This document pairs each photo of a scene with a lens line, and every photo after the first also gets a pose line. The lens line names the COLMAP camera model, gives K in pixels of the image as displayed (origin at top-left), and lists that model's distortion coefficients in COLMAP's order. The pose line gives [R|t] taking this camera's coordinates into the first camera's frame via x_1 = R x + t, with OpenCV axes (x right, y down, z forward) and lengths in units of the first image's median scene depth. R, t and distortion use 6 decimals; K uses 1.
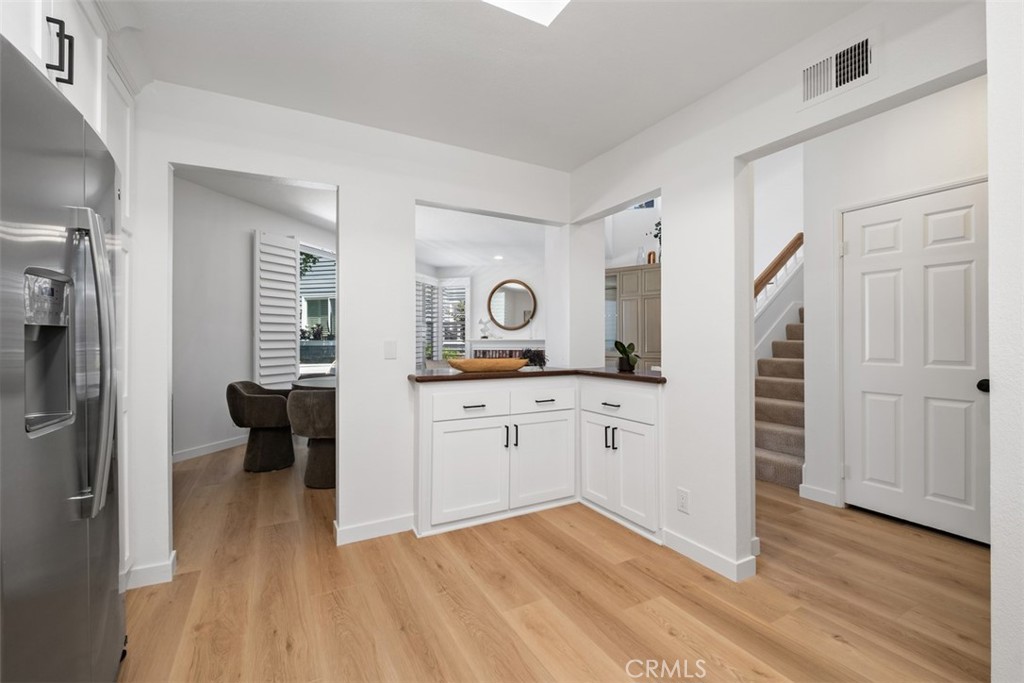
lens RADIAL K [[436.2, 0, 510.0], [0, 436.2, 339.7], [0, 0, 1]] dist [-0.003533, -0.003195]
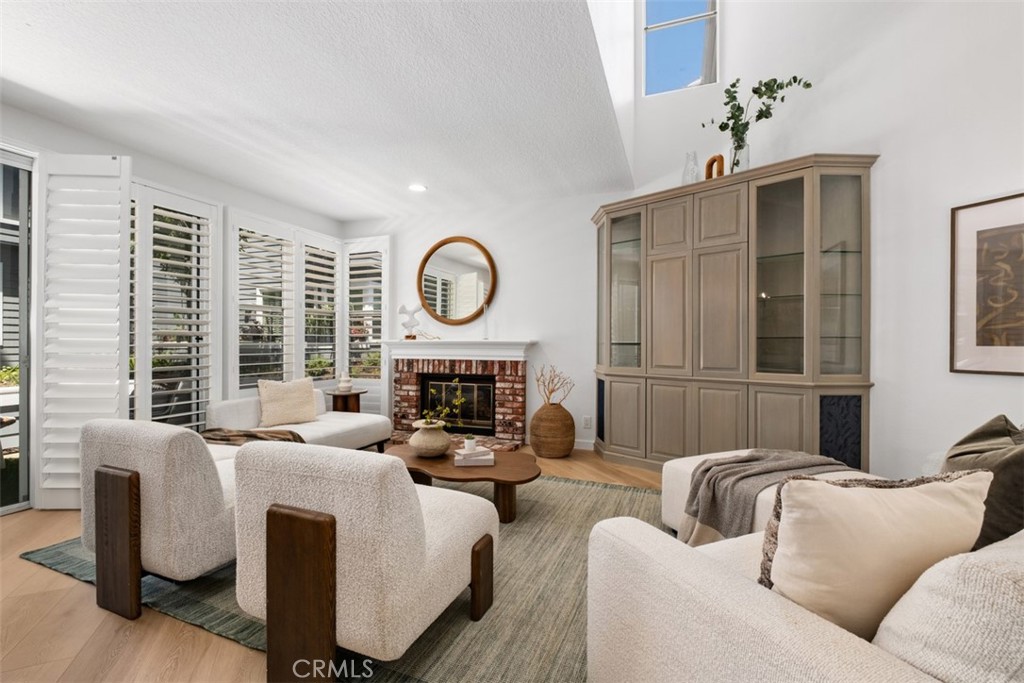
lens RADIAL K [[436.2, 0, 512.4], [0, 436.2, 338.8], [0, 0, 1]] dist [-0.003533, -0.003195]
pose [[0.996489, 0.003365, -0.083662, 0.125273], [-0.003539, 0.999992, -0.001932, -0.002533], [0.083655, 0.002221, 0.996492, 0.436977]]
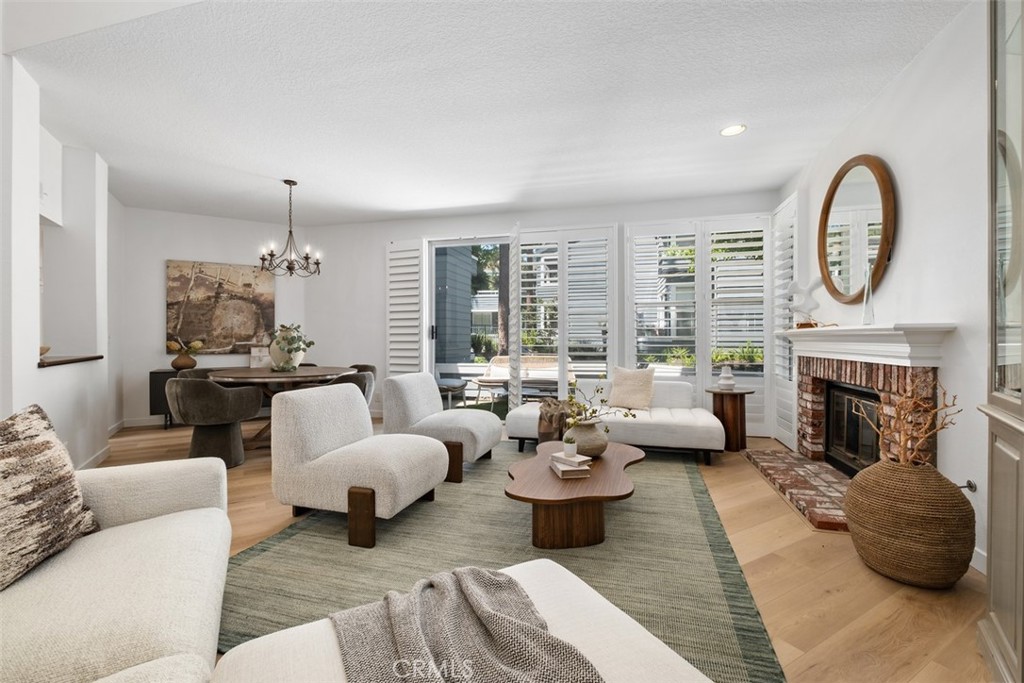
lens RADIAL K [[436.2, 0, 511.9], [0, 436.2, 337.0], [0, 0, 1]] dist [-0.003533, -0.003195]
pose [[0.018359, -0.002901, -0.999827, 0.347267], [0.007421, 0.999969, -0.002765, 0.004474], [0.999804, -0.007369, 0.018380, 0.718373]]
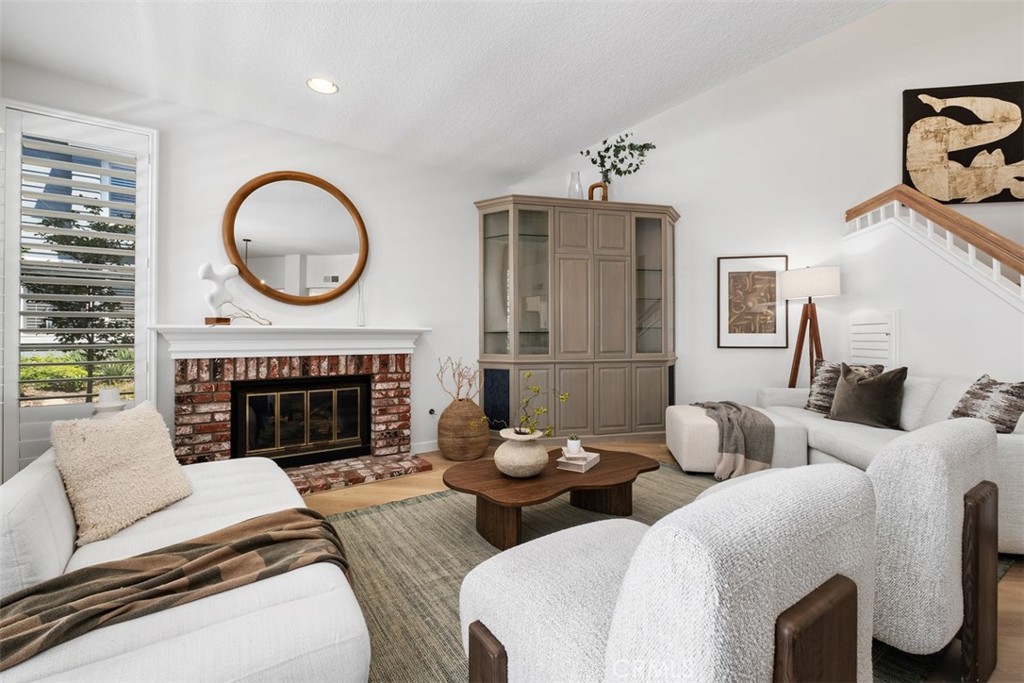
lens RADIAL K [[436.2, 0, 509.0], [0, 436.2, 334.5], [0, 0, 1]] dist [-0.003533, -0.003195]
pose [[0.630694, 0.006892, 0.776001, -0.178568], [-0.004106, 0.999976, -0.005544, 0.006212], [-0.776021, 0.000310, 0.630707, 0.615740]]
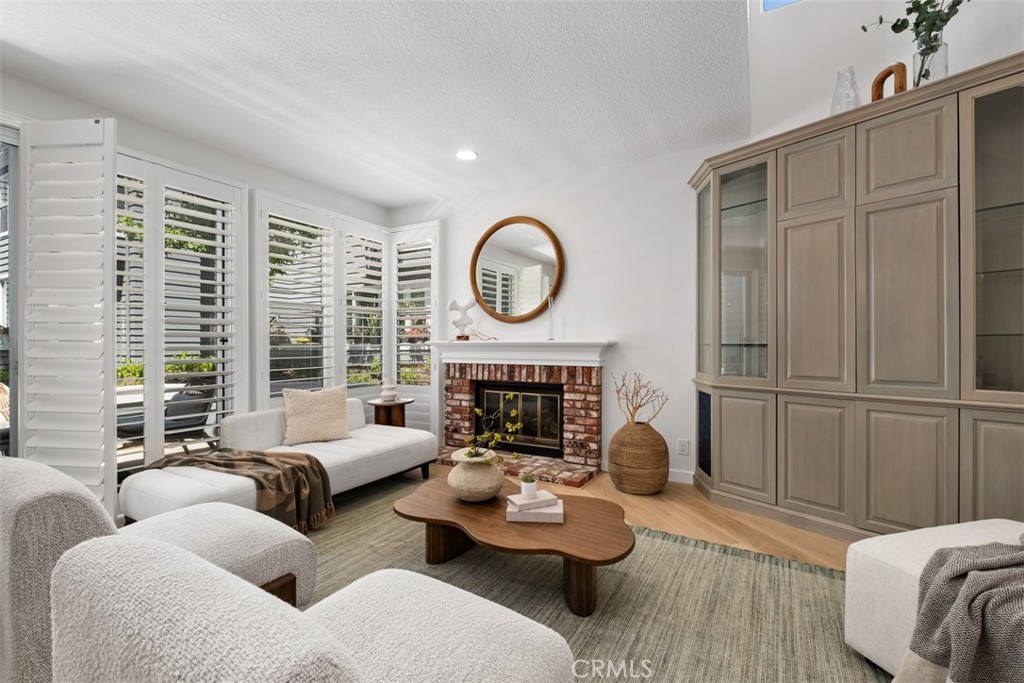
lens RADIAL K [[436.2, 0, 511.8], [0, 436.2, 341.8], [0, 0, 1]] dist [-0.003533, -0.003195]
pose [[0.972337, -0.000007, -0.233582, 0.111456], [0.000681, 0.999996, 0.002803, -0.002124], [0.233581, -0.002884, 0.972333, 0.535113]]
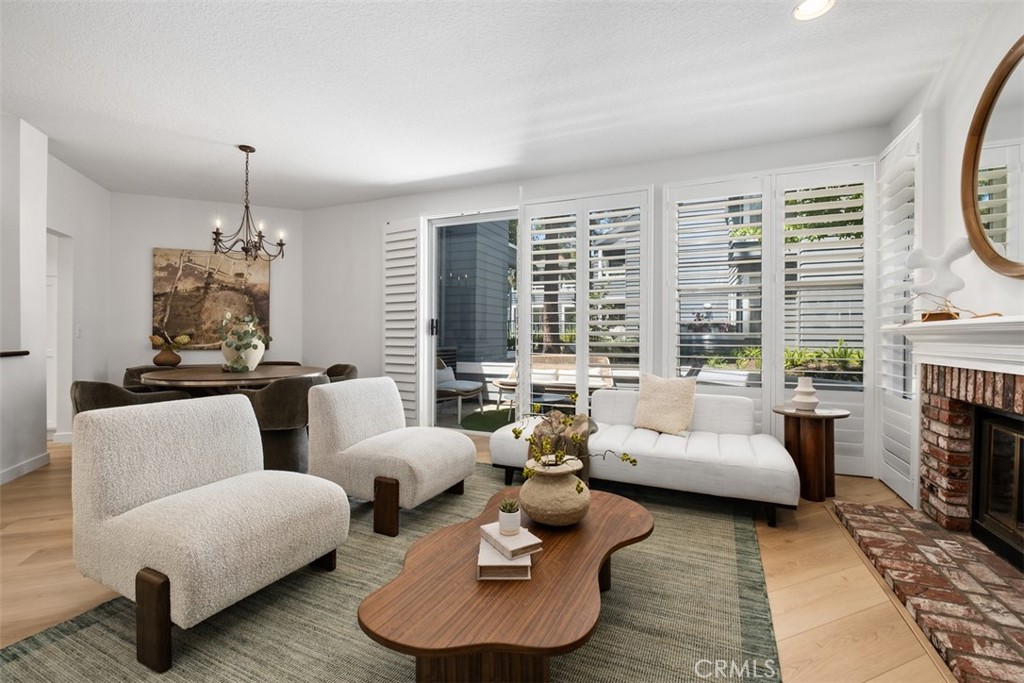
lens RADIAL K [[436.2, 0, 513.5], [0, 436.2, 335.0], [0, 0, 1]] dist [-0.003533, -0.003195]
pose [[-0.127566, 0.000797, -0.991830, 0.231931], [0.001603, 0.999999, 0.000597, 0.004943], [0.991829, -0.001514, -0.127568, 0.783709]]
